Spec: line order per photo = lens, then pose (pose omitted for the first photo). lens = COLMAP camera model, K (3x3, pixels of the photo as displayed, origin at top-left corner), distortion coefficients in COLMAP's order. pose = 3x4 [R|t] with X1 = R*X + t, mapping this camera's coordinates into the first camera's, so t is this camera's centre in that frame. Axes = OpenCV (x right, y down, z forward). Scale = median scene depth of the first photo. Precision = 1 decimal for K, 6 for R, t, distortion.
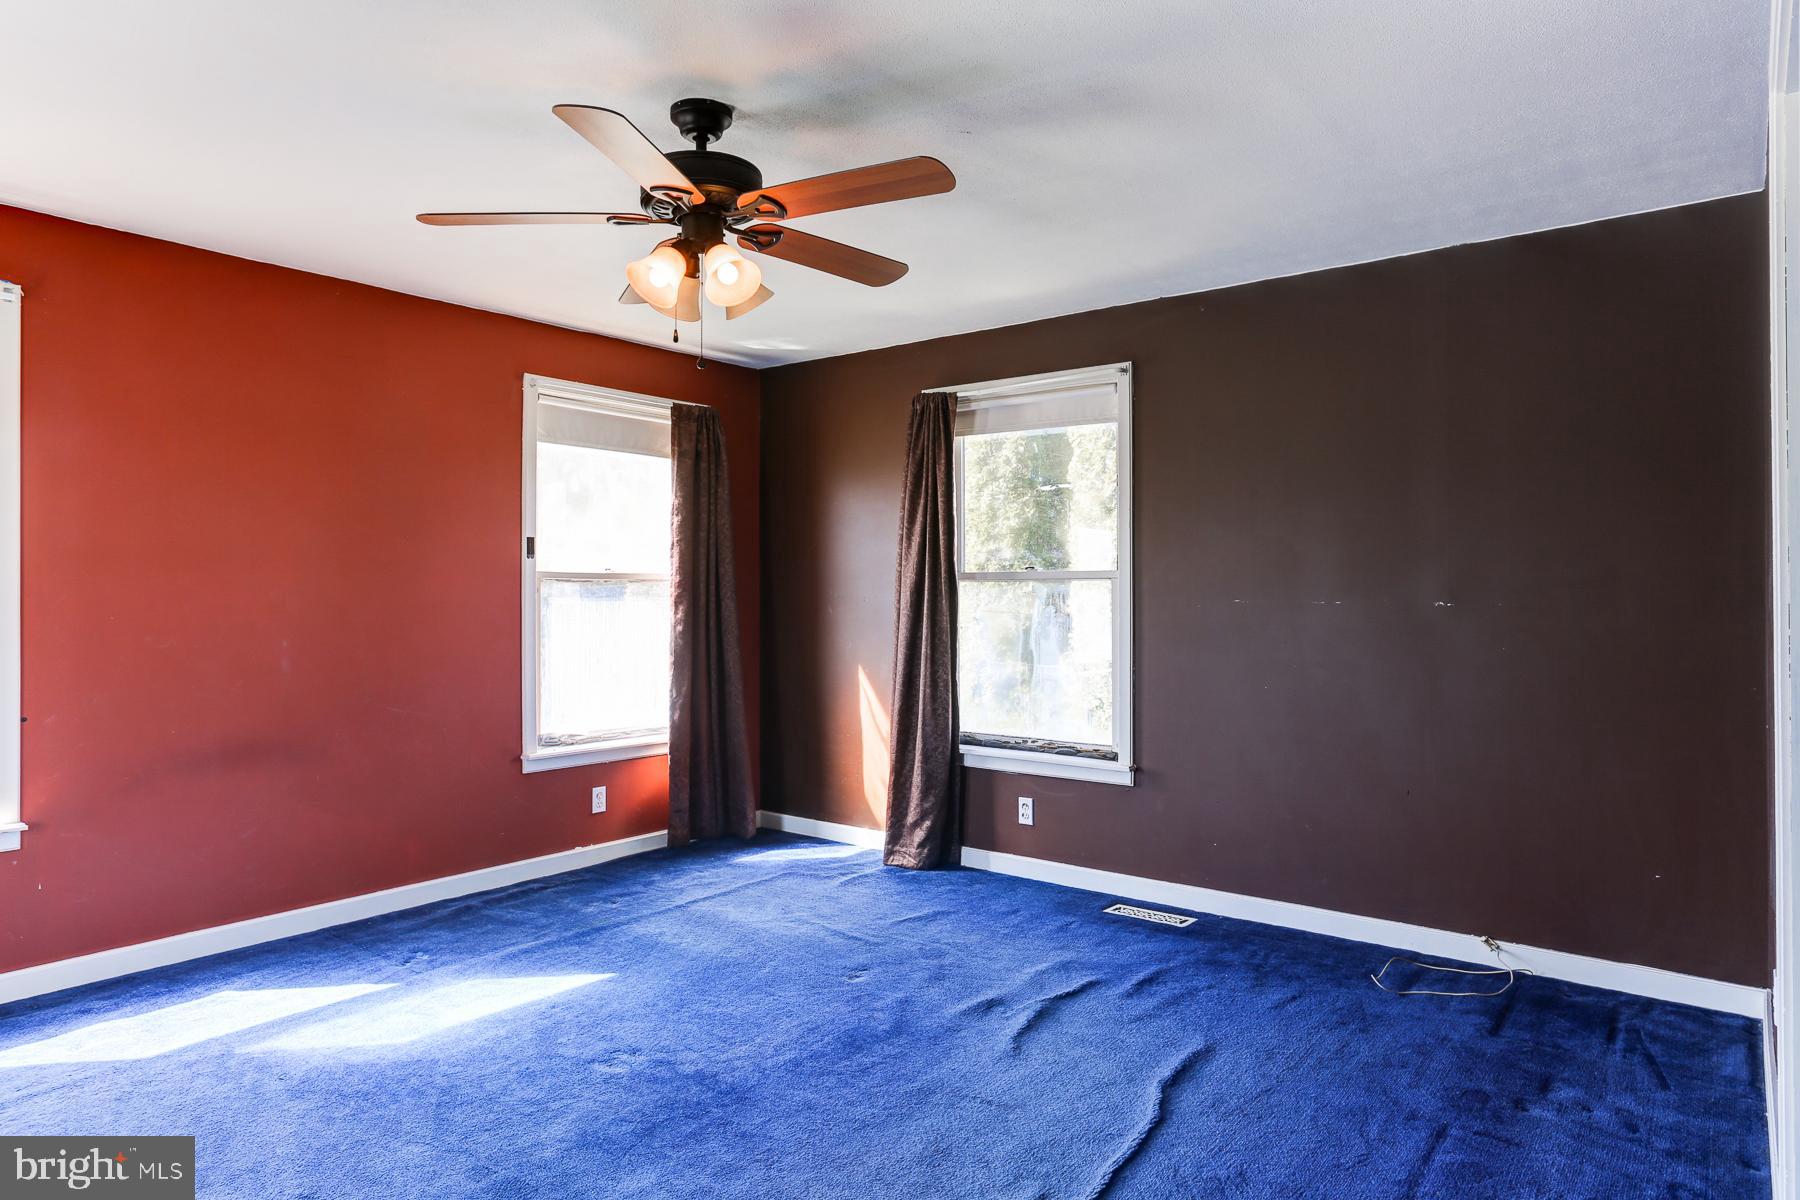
lens RADIAL K [[1135.4, 0, 894.4], [0, 1135.4, 590.0], [0, 0, 1]] dist [-0.011492, 0.000142]
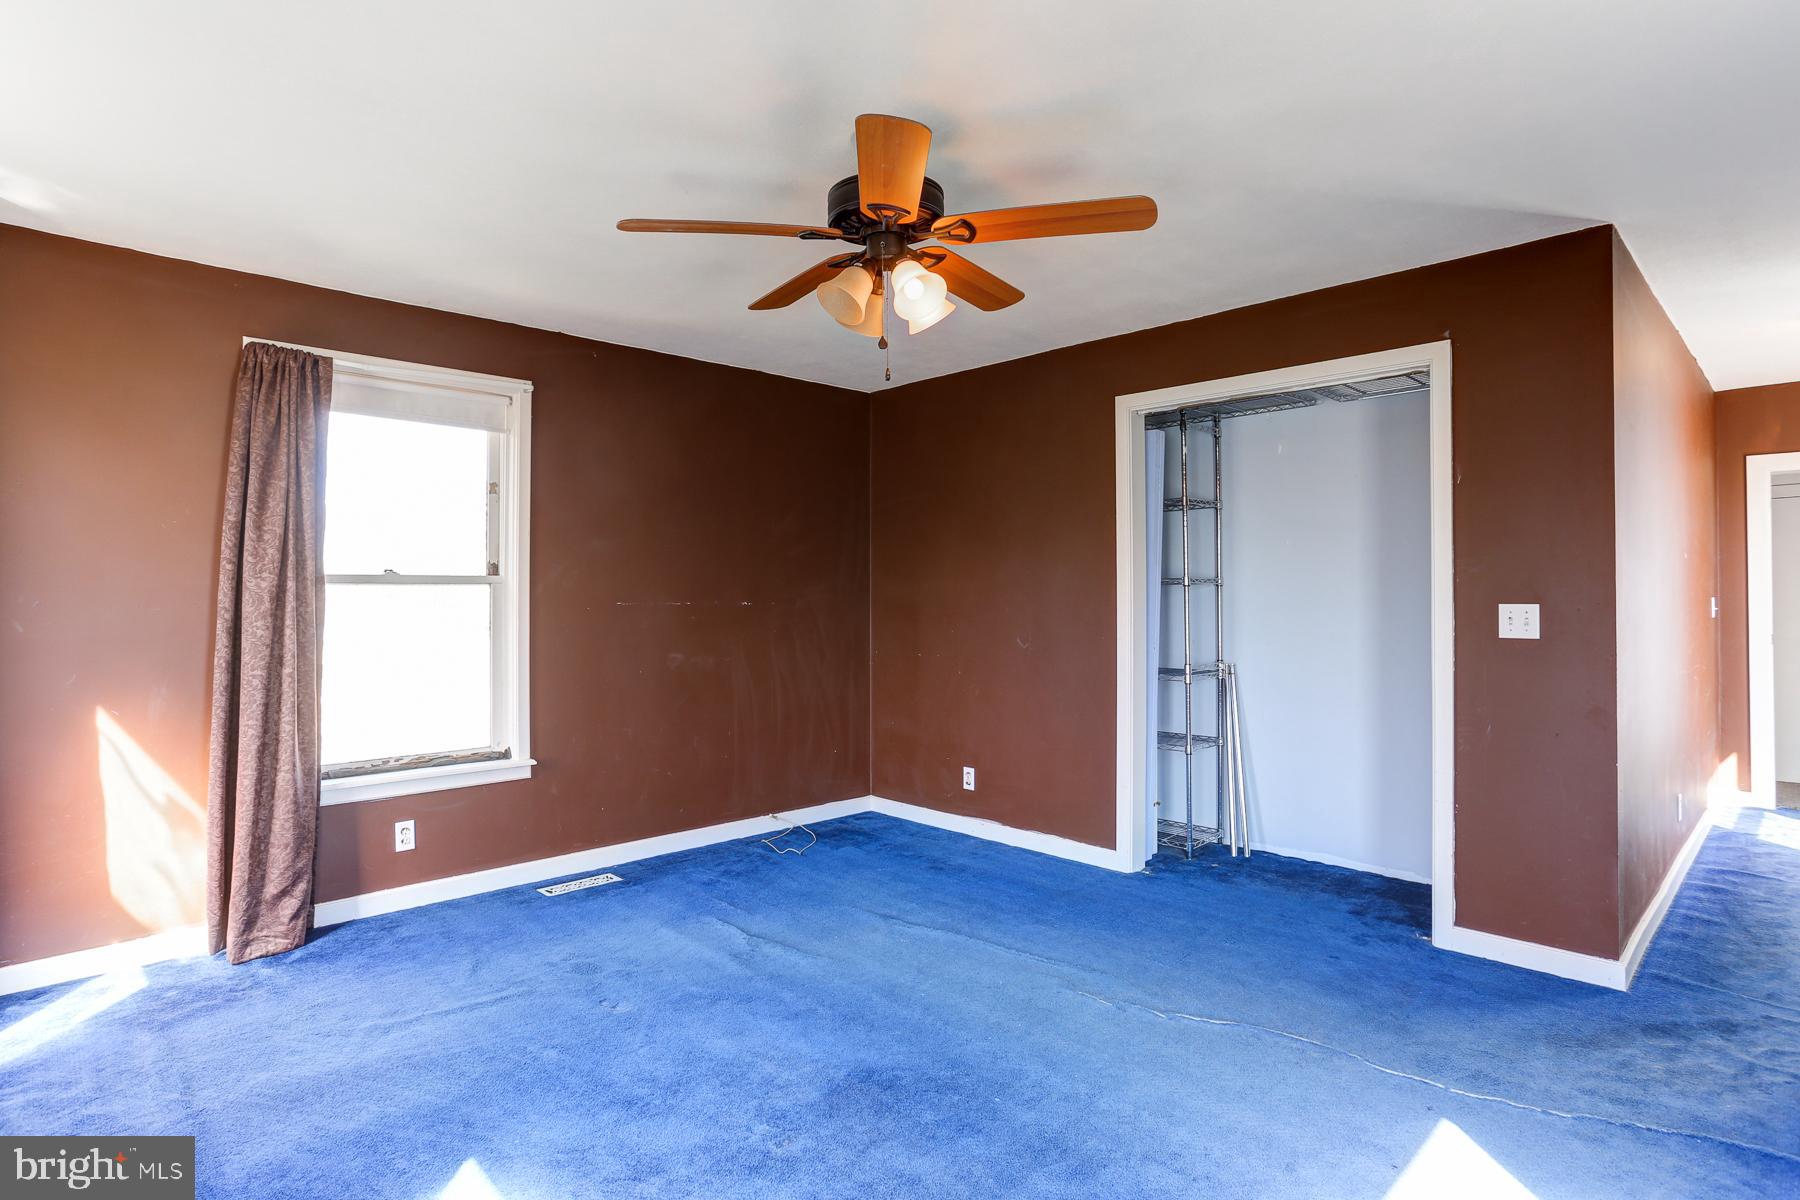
lens RADIAL K [[948.8, 0, 899.7], [0, 948.8, 592.4], [0, 0, 1]] dist [-0.017727, 0.006624]
pose [[0.119683, -0.002280, 0.992809, -0.610060], [0.002687, 0.999994, 0.001972, -0.002270], [-0.992808, 0.002431, 0.119689, 0.527126]]
